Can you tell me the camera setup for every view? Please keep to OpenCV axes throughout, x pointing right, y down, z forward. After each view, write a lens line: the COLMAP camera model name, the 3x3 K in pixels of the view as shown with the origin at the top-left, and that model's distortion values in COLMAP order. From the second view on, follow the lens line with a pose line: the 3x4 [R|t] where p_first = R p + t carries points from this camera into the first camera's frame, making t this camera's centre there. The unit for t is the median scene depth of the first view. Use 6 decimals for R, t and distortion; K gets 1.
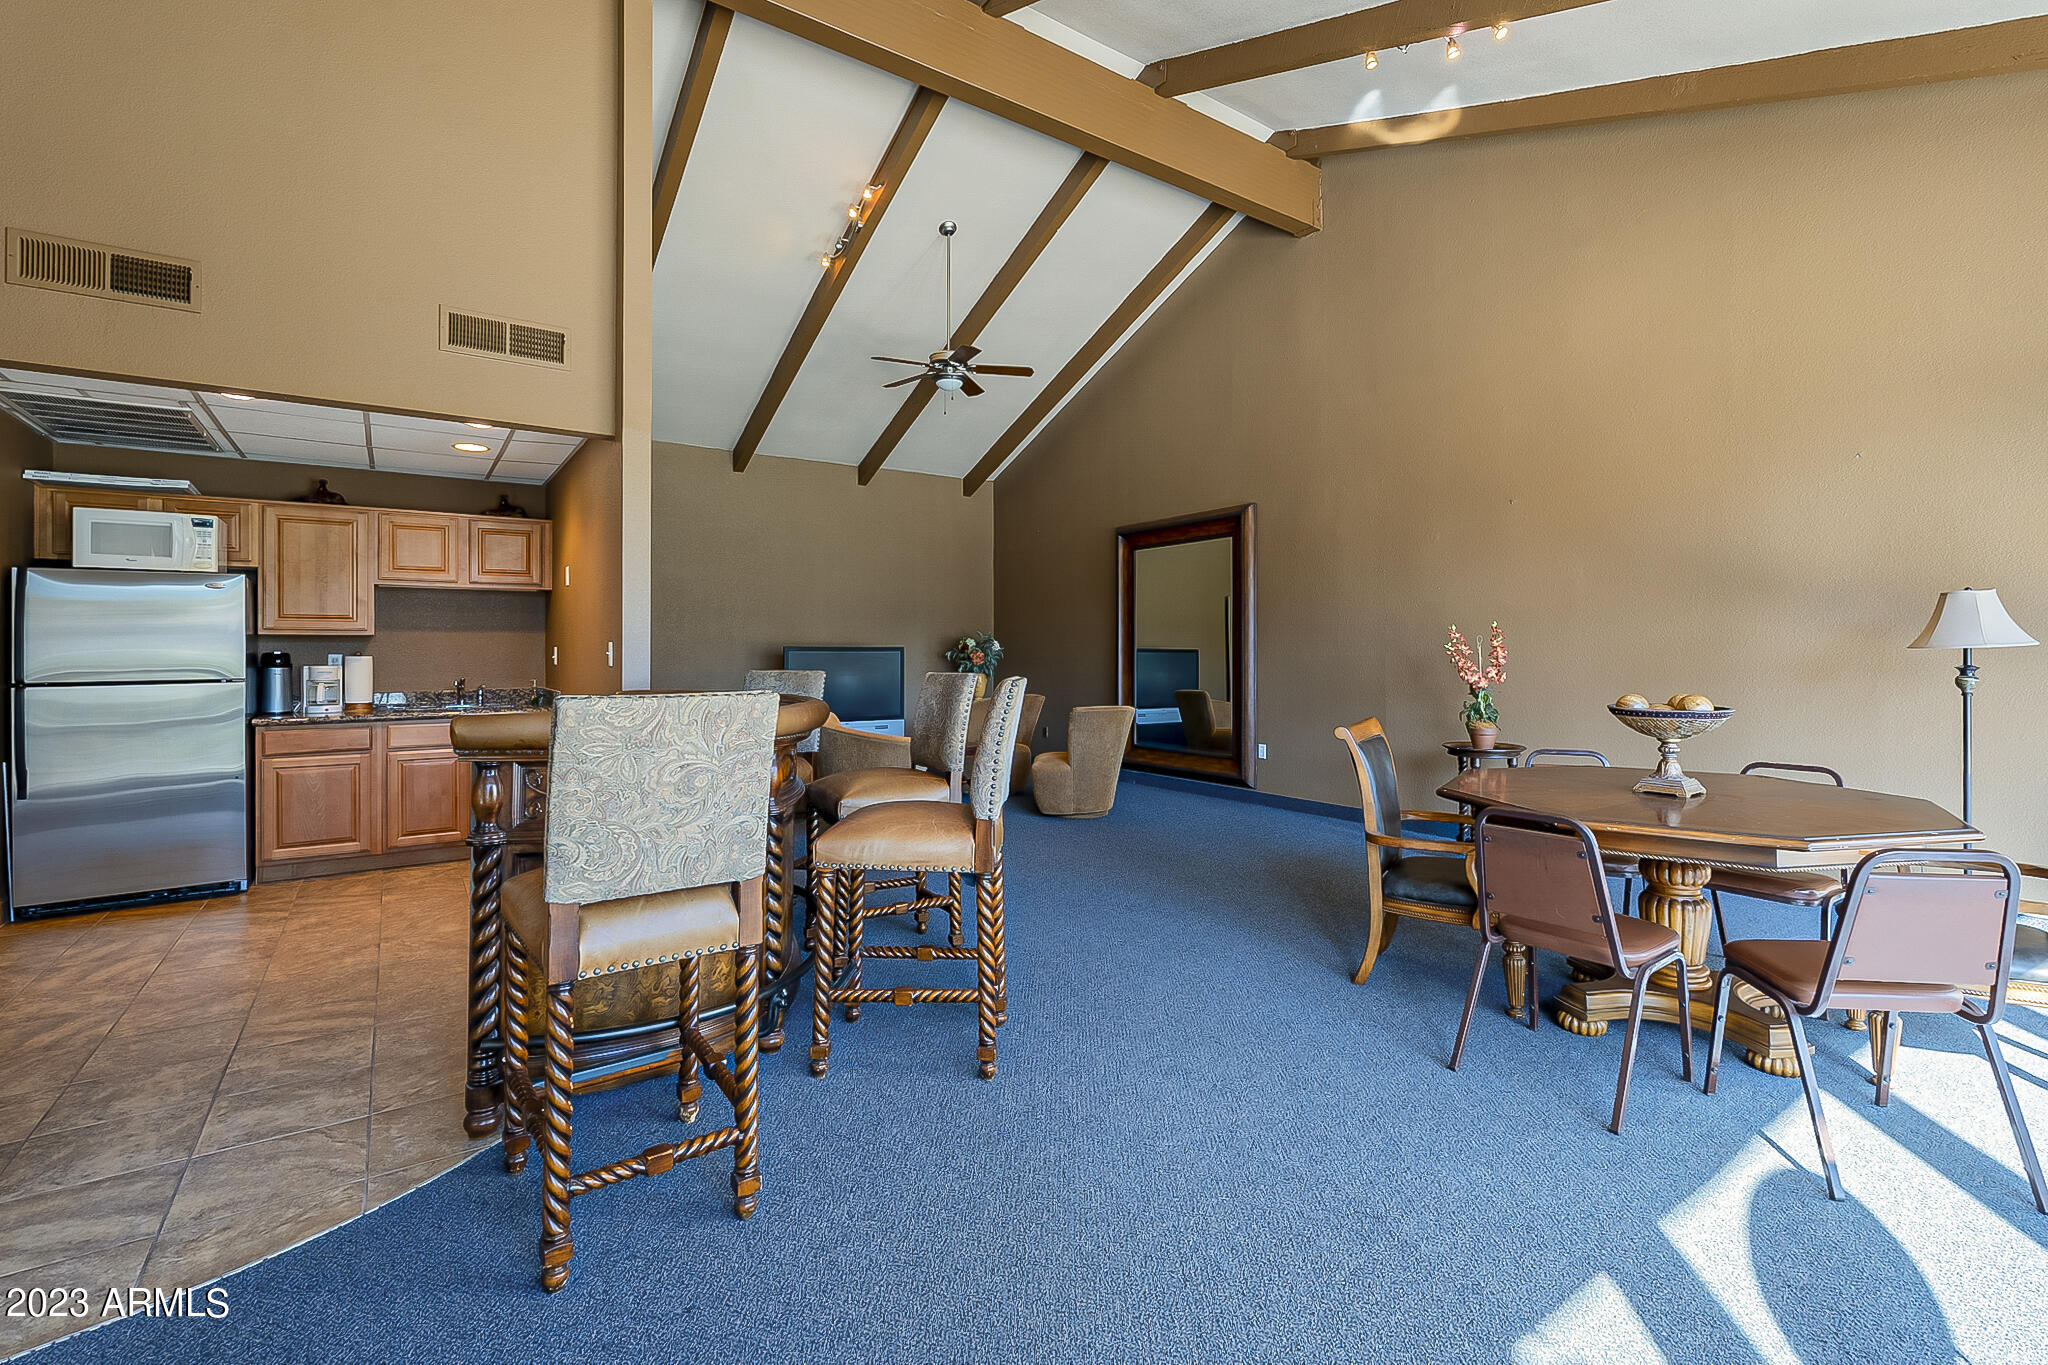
lens RADIAL K [[890.8, 0, 1020.1], [0, 890.8, 680.6], [0, 0, 1]] dist [0.000165, -0.000208]
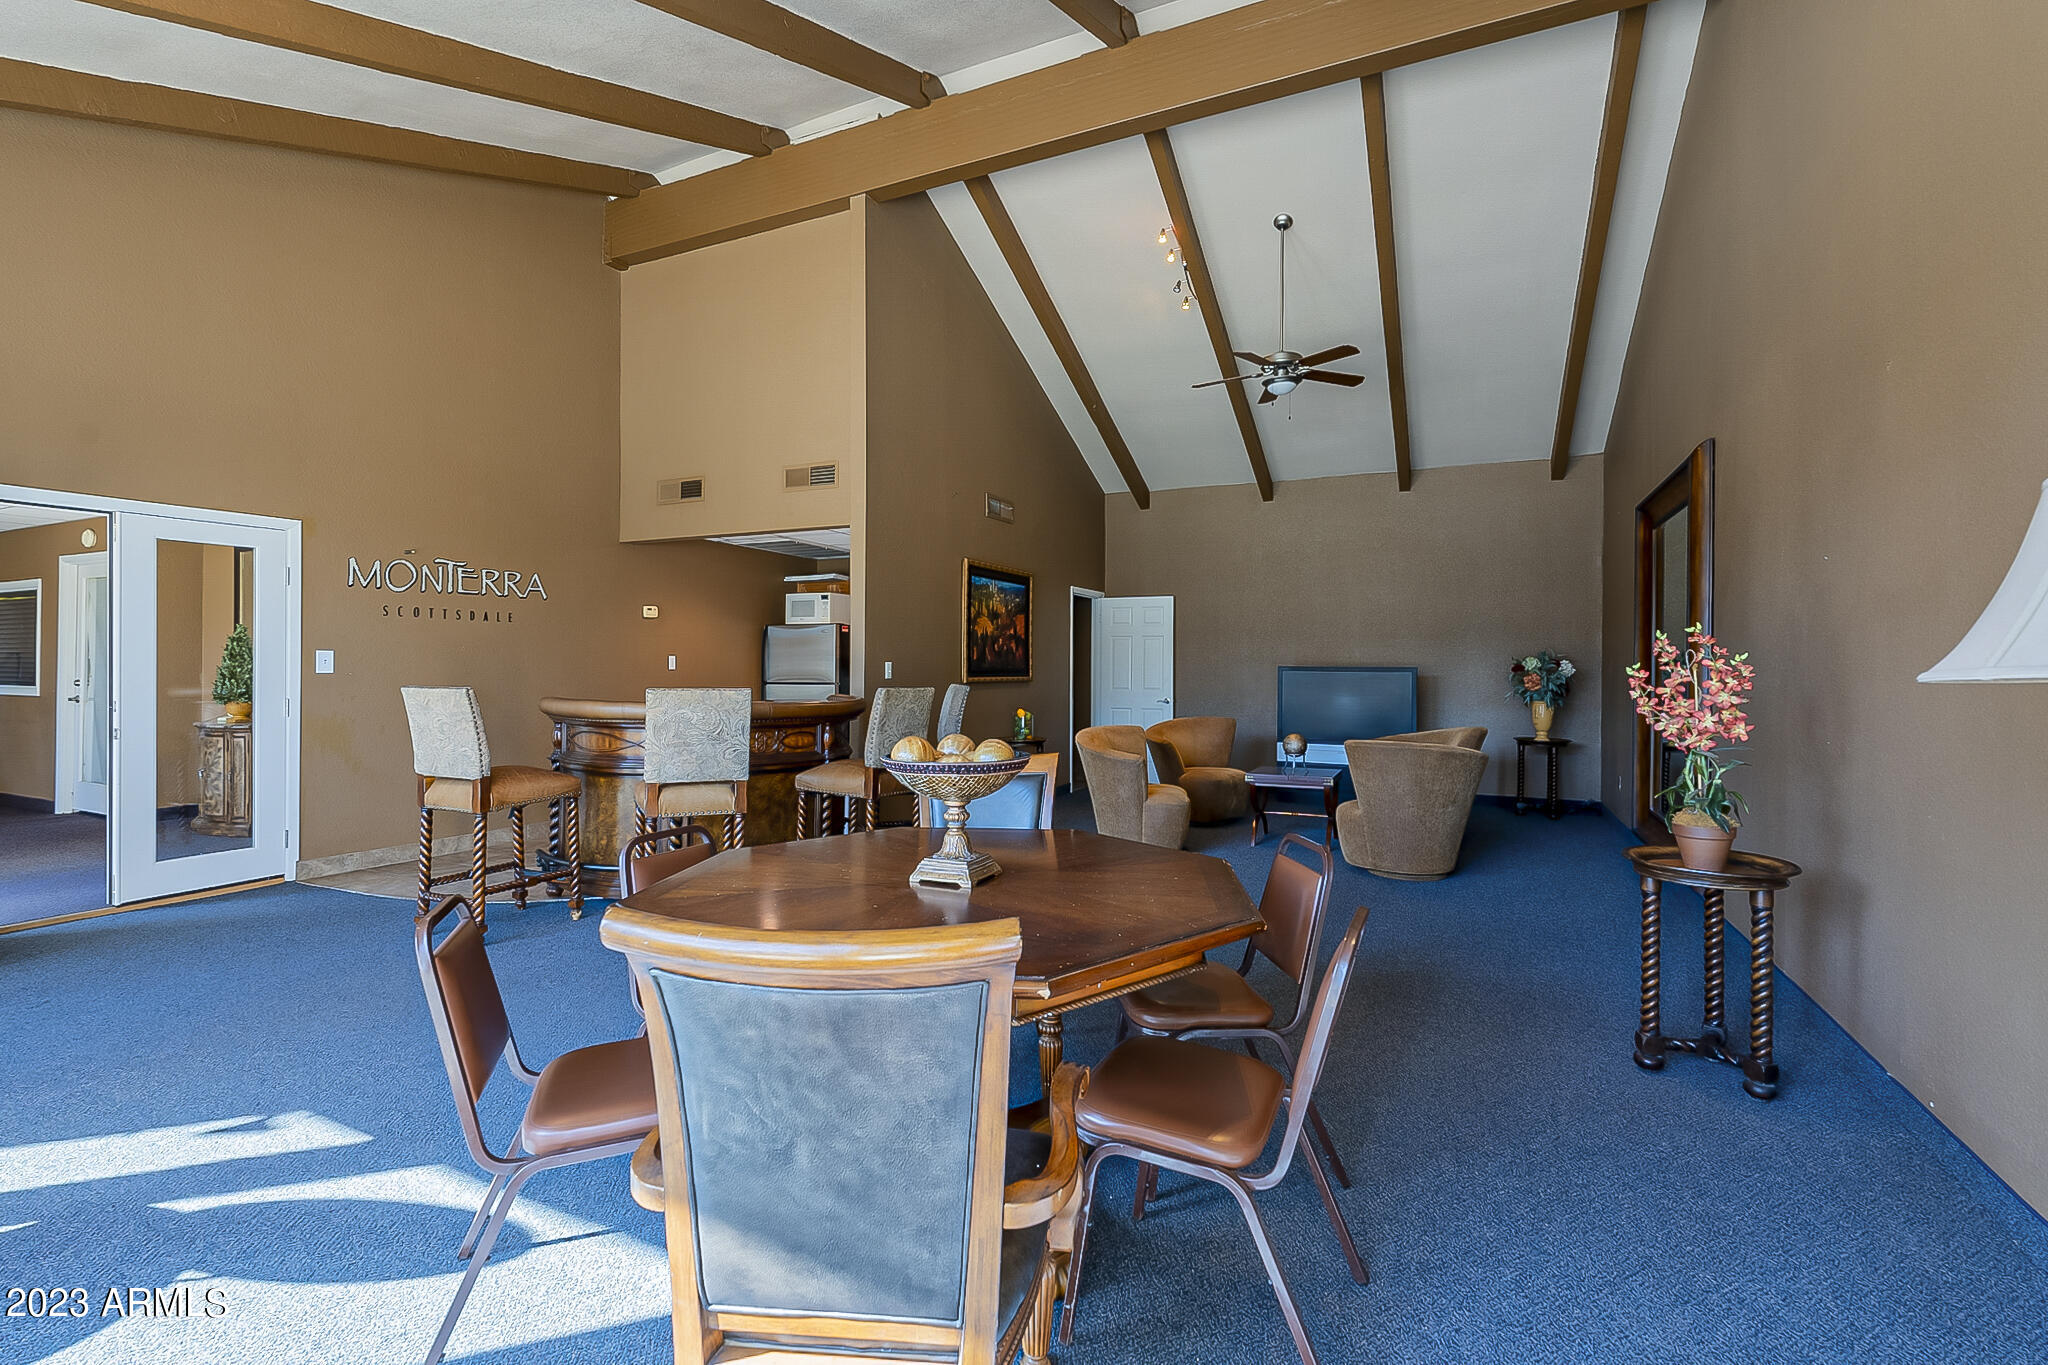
lens RADIAL K [[905.0, 0, 1032.1], [0, 905.0, 675.4], [0, 0, 1]] dist [-0.000910, 0.000312]
pose [[0.497604, 0.009849, -0.867348, 0.895576], [-0.038960, 0.999180, -0.011006, -0.013008], [0.866529, 0.039269, 0.497580, 0.453660]]
